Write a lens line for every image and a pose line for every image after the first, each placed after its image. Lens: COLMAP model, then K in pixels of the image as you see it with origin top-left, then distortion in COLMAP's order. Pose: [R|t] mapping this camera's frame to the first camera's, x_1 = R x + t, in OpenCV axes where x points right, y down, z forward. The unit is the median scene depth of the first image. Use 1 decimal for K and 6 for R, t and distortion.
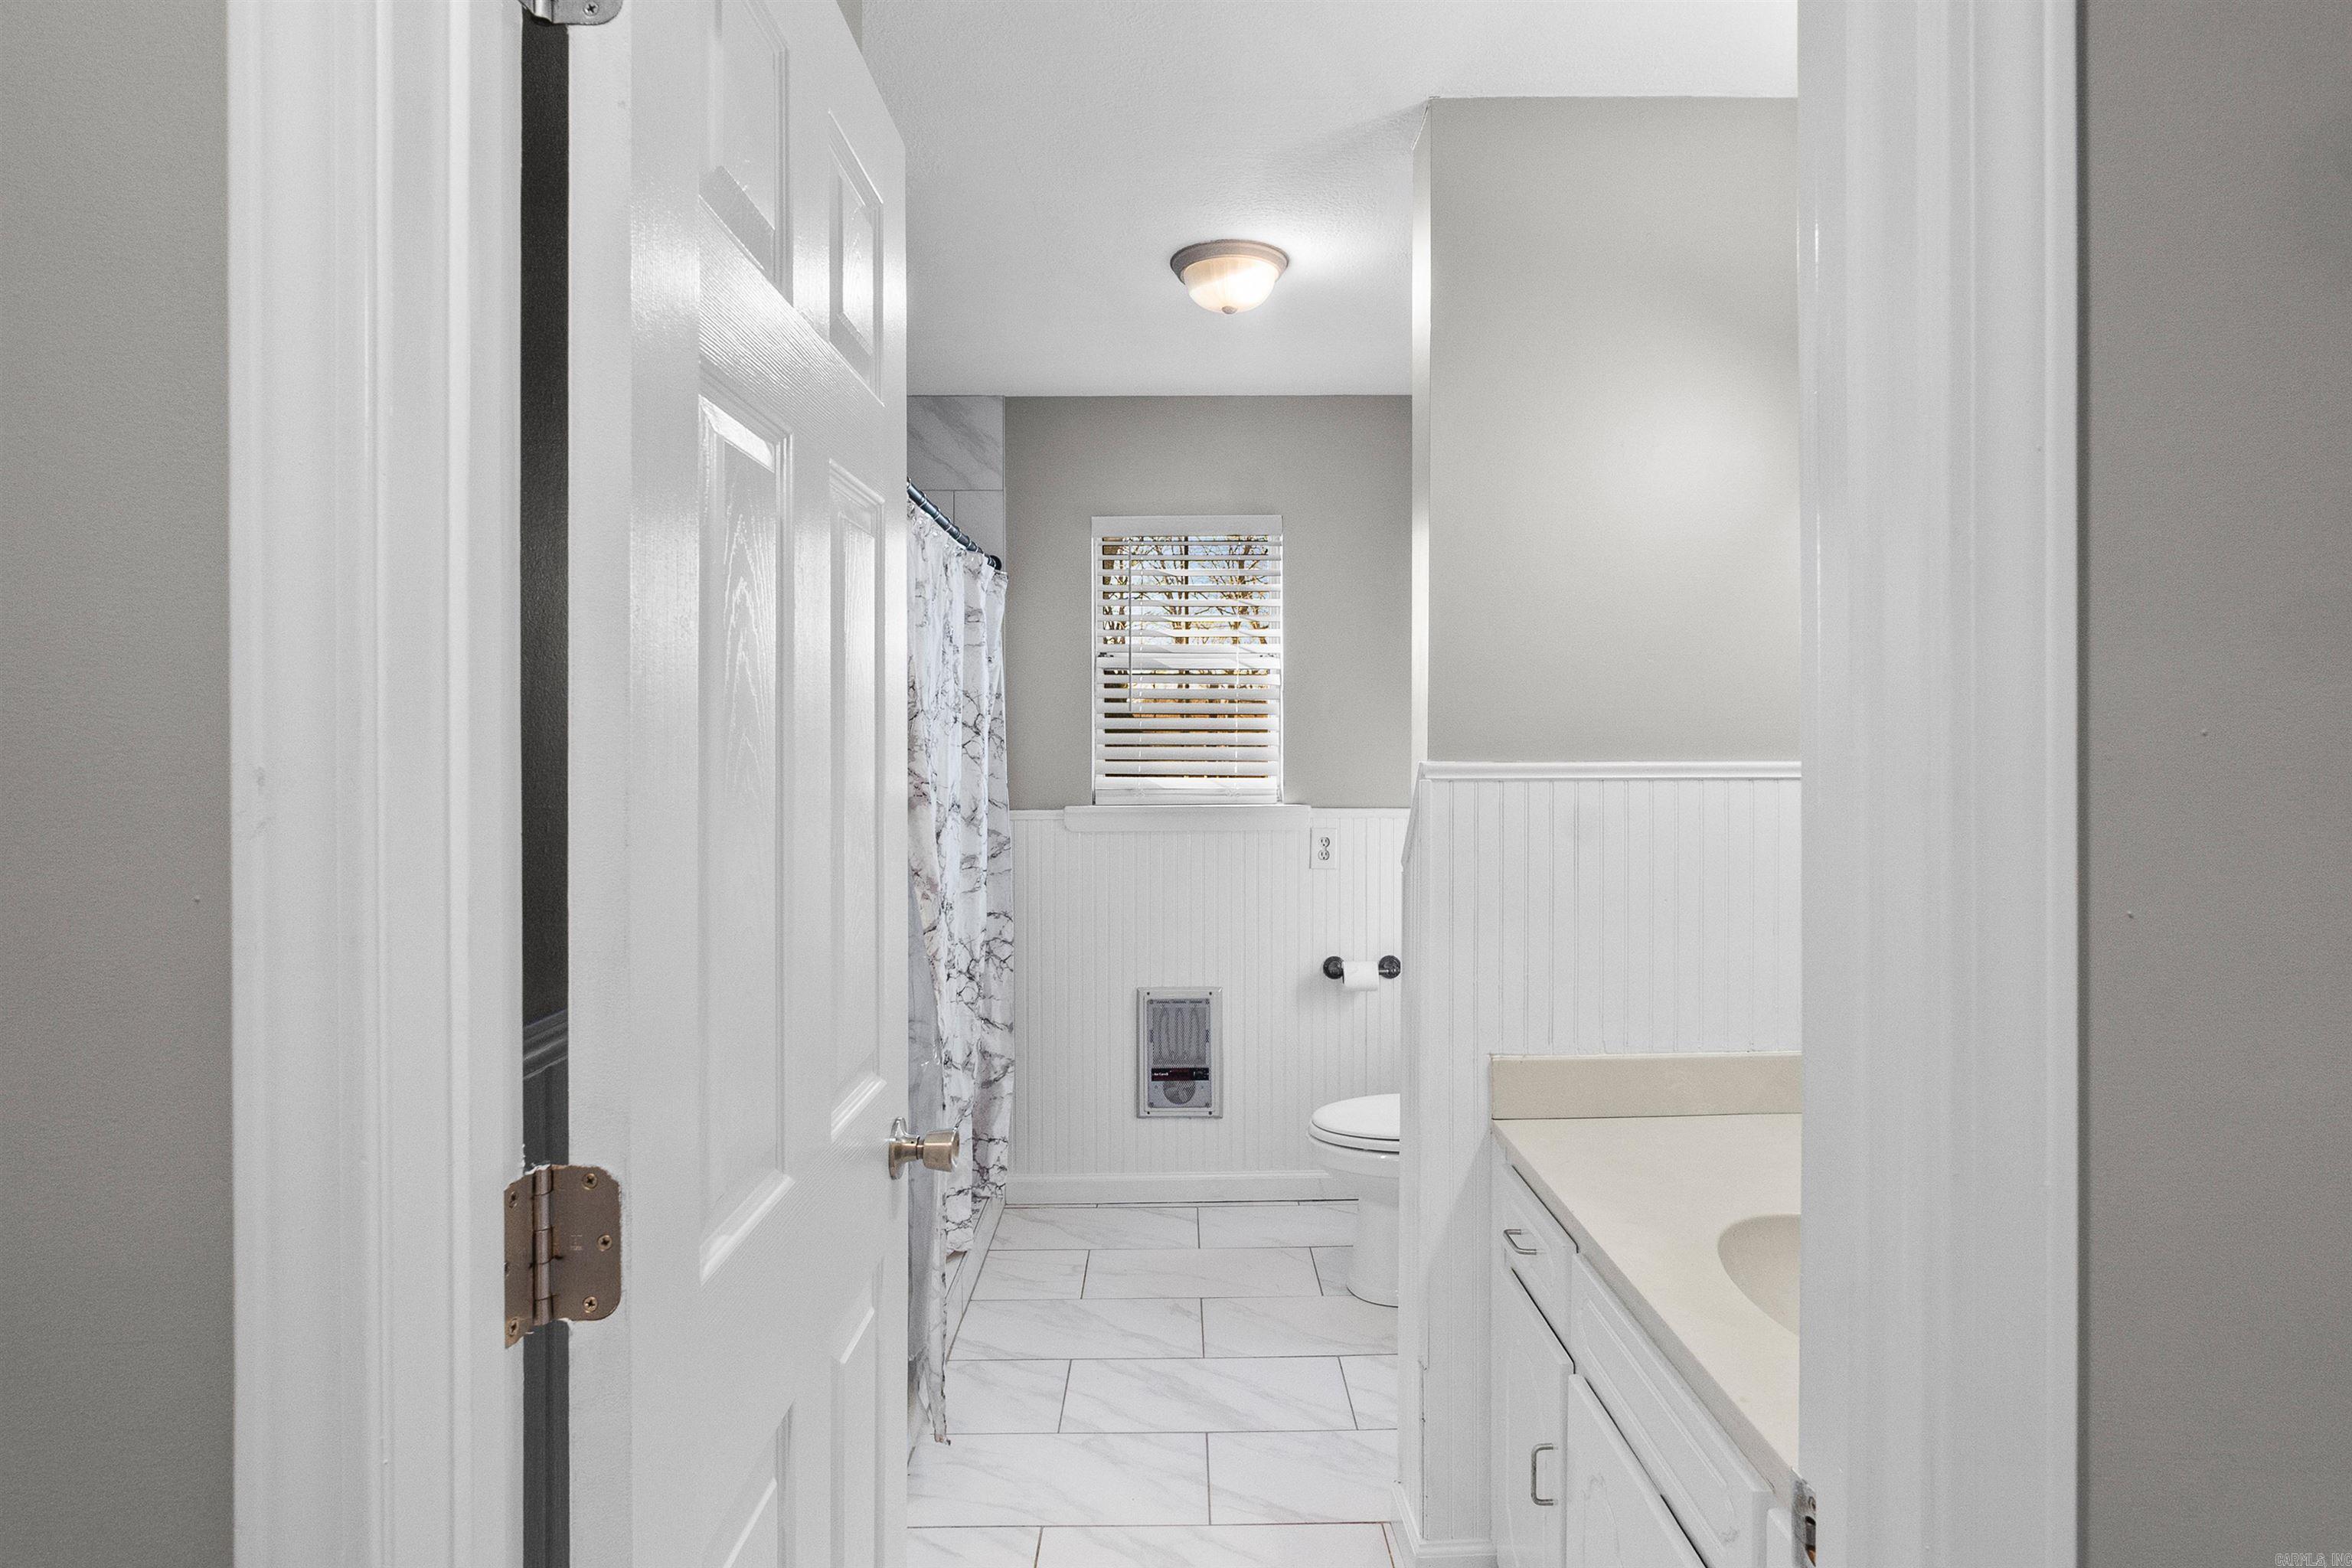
lens RADIAL K [[1262.5, 0, 1163.2], [0, 1262.5, 776.1], [0, 0, 1]] dist [-0.034686, 0.010567]
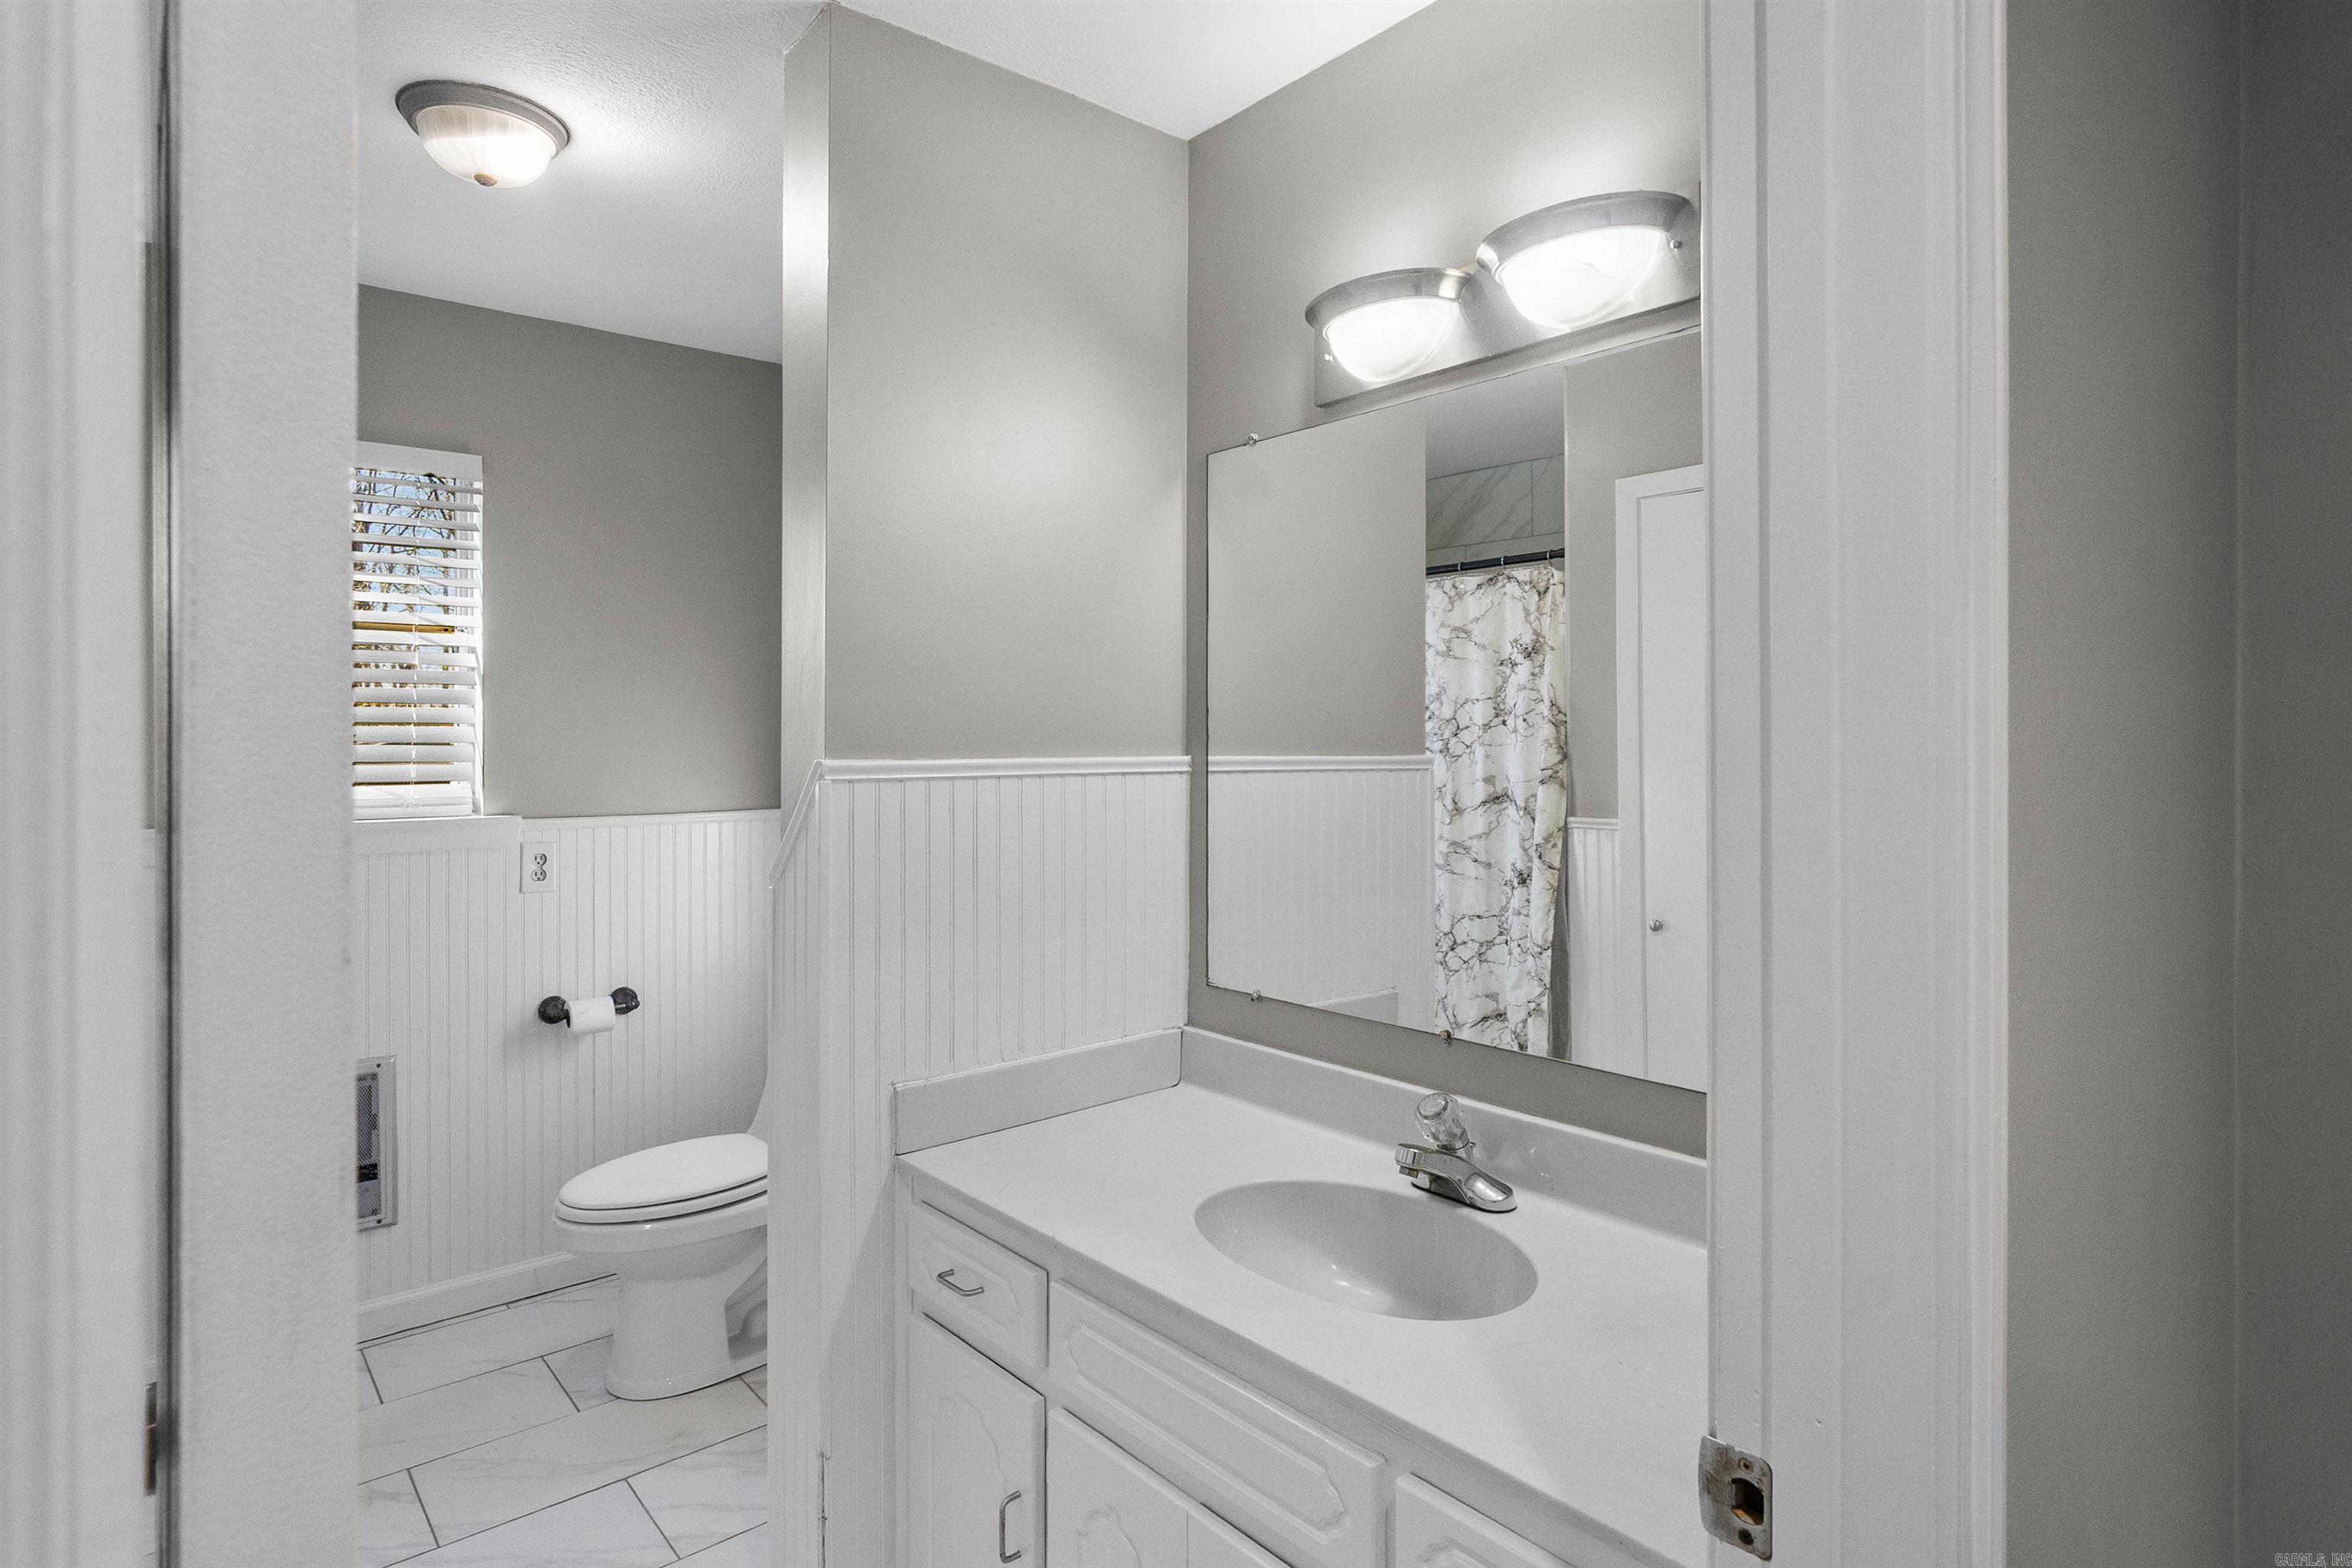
lens RADIAL K [[1262.5, 0, 1185.4], [0, 1262.5, 759.7], [0, 0, 1]] dist [-0.034686, 0.010567]
pose [[0.741551, -0.006815, 0.670862, -0.143180], [0.015876, 0.999847, -0.007391, -0.000449], [-0.670709, 0.016132, 0.741546, 0.143910]]
